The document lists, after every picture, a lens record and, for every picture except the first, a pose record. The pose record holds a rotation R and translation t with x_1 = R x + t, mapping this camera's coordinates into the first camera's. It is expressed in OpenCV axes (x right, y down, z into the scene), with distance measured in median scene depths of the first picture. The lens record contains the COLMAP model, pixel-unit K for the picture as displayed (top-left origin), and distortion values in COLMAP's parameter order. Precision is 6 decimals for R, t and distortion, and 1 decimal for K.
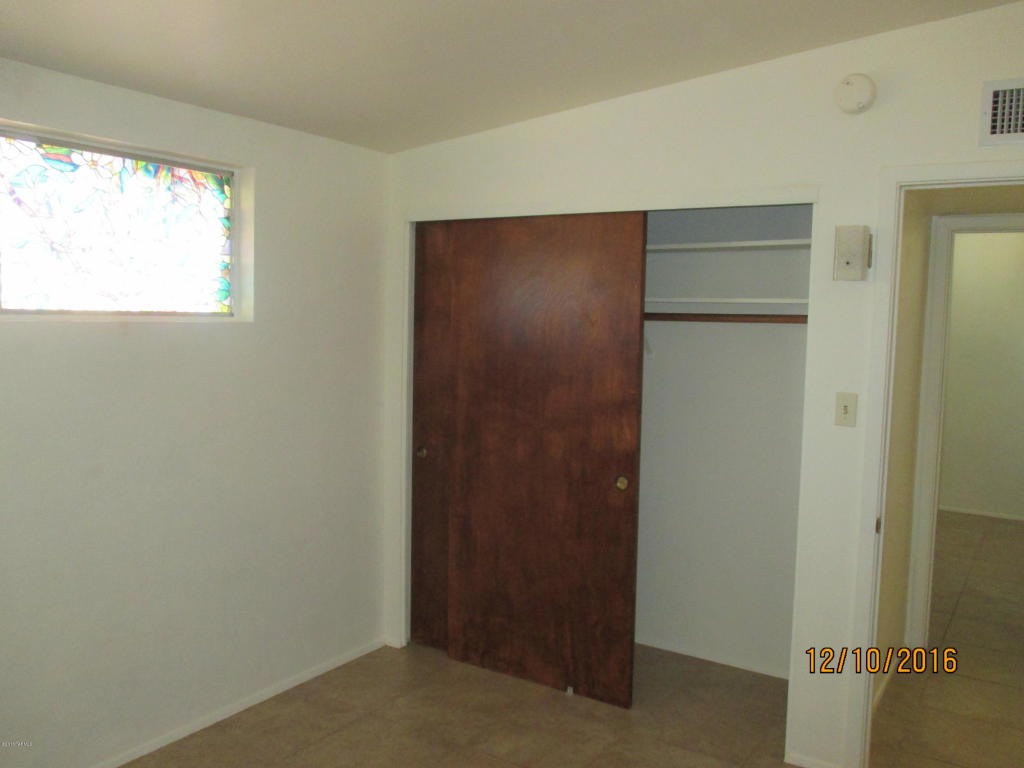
lens RADIAL K [[860.9, 0, 518.1], [0, 860.9, 380.5], [0, 0, 1]] dist [-0.026769, 0.015571]
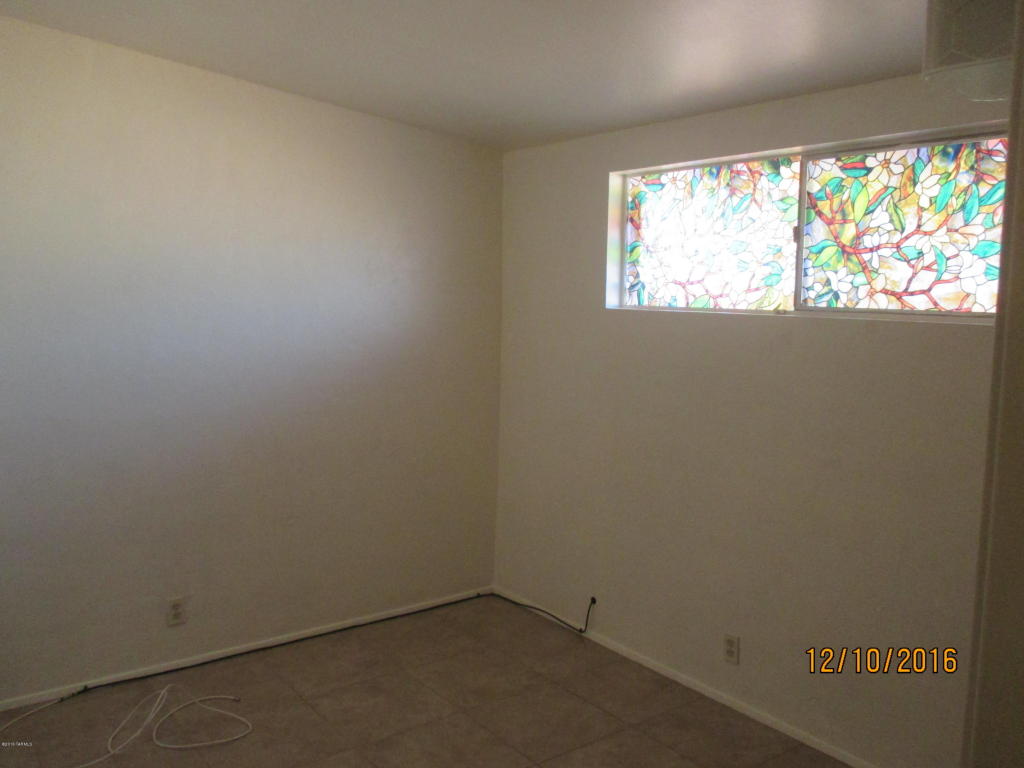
lens RADIAL K [[860.9, 0, 518.1], [0, 860.9, 380.5], [0, 0, 1]] dist [-0.026769, 0.015571]
pose [[-0.358041, 0.037472, -0.932954, 0.633474], [-0.130684, 0.987348, 0.089810, -0.037195], [0.924515, 0.154078, -0.348614, 1.041799]]
